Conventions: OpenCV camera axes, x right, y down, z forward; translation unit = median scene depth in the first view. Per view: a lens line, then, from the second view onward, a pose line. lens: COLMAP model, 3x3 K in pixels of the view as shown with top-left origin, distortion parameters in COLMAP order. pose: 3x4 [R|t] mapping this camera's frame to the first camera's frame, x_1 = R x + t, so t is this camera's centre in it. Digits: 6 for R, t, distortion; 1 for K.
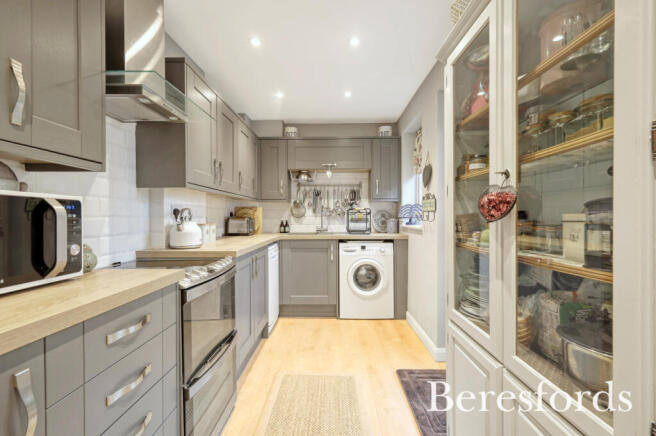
lens RADIAL K [[287.1, 0, 331.6], [0, 287.1, 215.1], [0, 0, 1]] dist [0.001292, -0.000272]
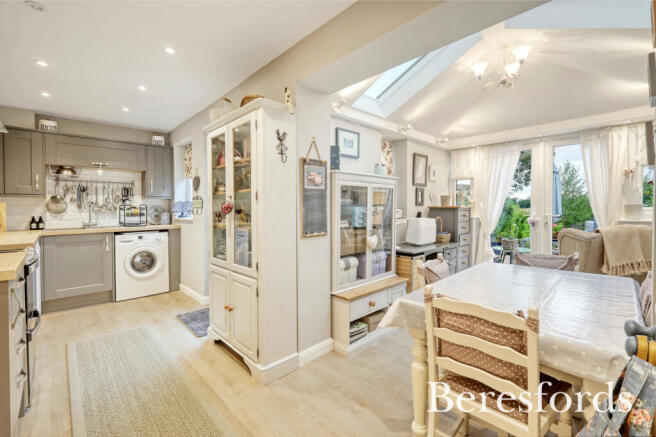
lens RADIAL K [[287.1, 0, 332.3], [0, 287.1, 211.6], [0, 0, 1]] dist [0.001292, -0.000272]
pose [[0.714105, -0.012890, 0.699920, -0.143925], [0.001961, 0.999863, 0.016413, -0.011922], [-0.700035, -0.010348, 0.714033, -0.385259]]
